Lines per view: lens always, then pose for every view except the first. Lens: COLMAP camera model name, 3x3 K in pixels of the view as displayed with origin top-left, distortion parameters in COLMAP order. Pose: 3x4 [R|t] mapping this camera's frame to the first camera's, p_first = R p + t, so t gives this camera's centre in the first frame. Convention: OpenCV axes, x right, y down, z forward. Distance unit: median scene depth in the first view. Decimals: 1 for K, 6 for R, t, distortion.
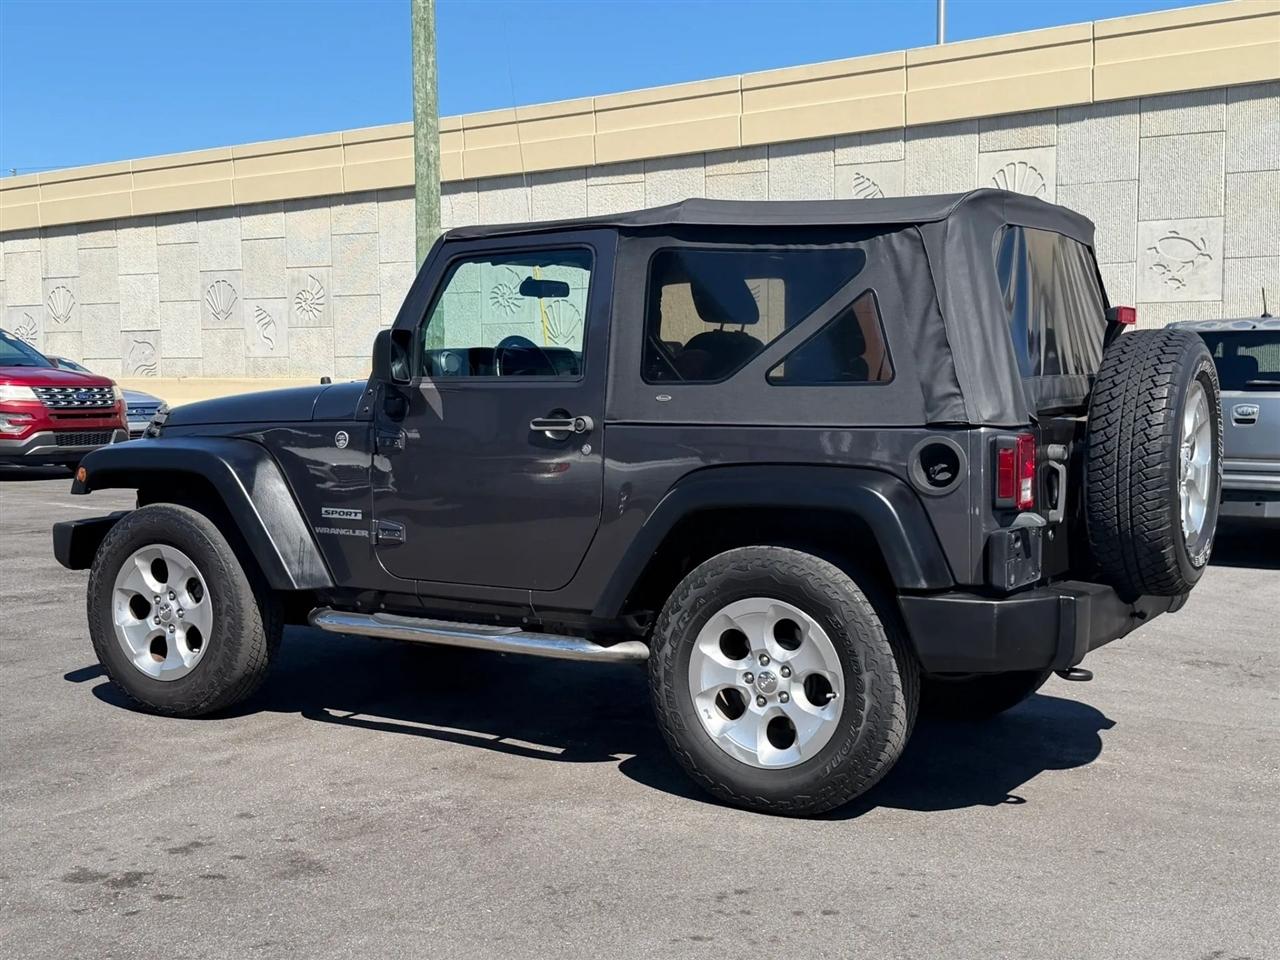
lens RADIAL K [[2159.2, 0, 641.0], [0, 2159.2, 482.6], [0, 0, 1]] dist [0.162583, -0.126172]
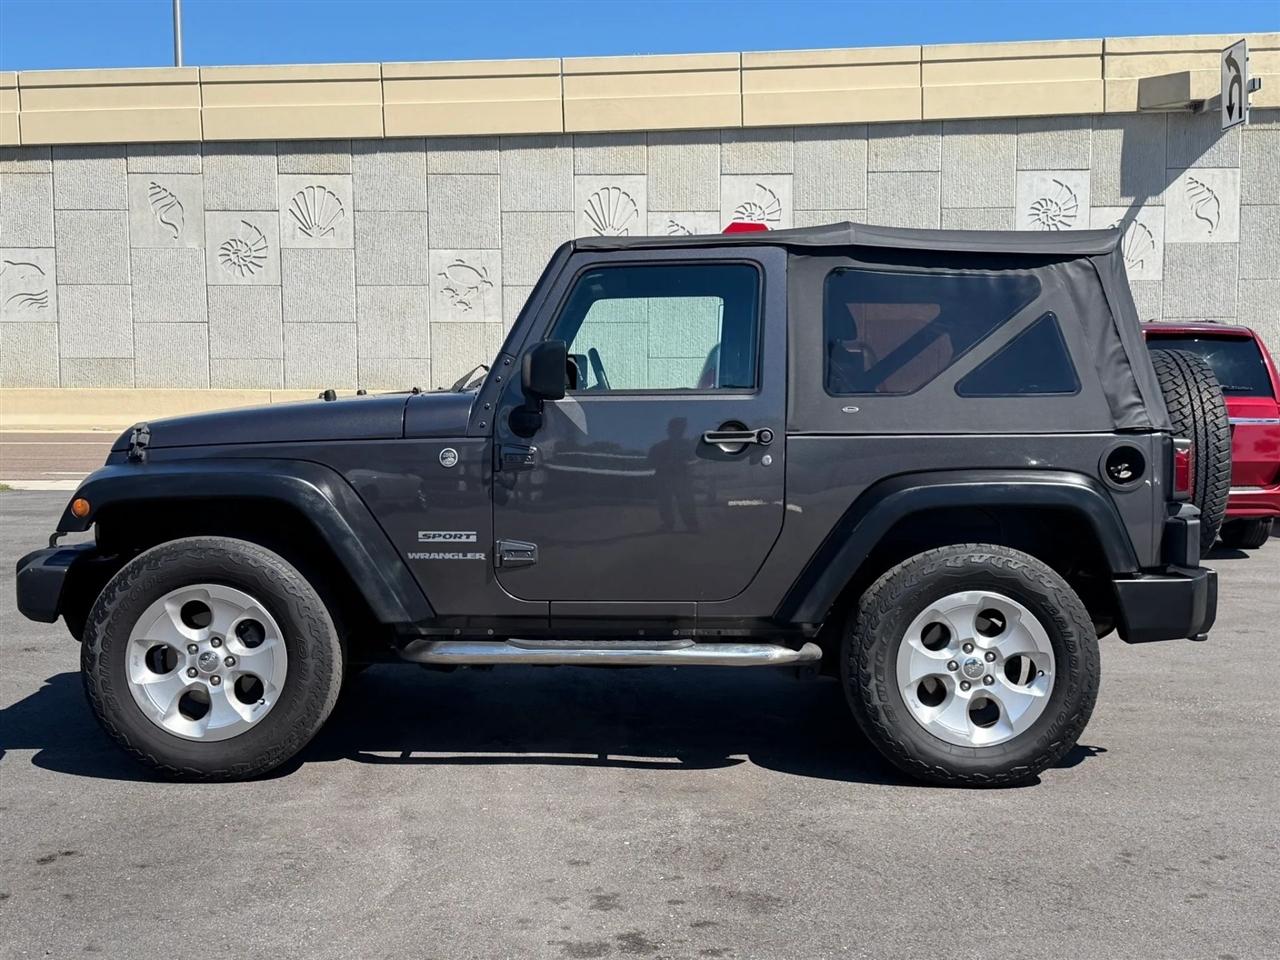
lens RADIAL K [[1961.5, 0, 640.0], [0, 1961.5, 480.0], [0, 0, 1]] dist [0.193963, -0.070075]
pose [[0.762048, -0.030854, 0.646785, -0.684652], [0.031913, 0.999440, 0.010076, -0.017594], [-0.646733, 0.012963, 0.762606, 0.330721]]
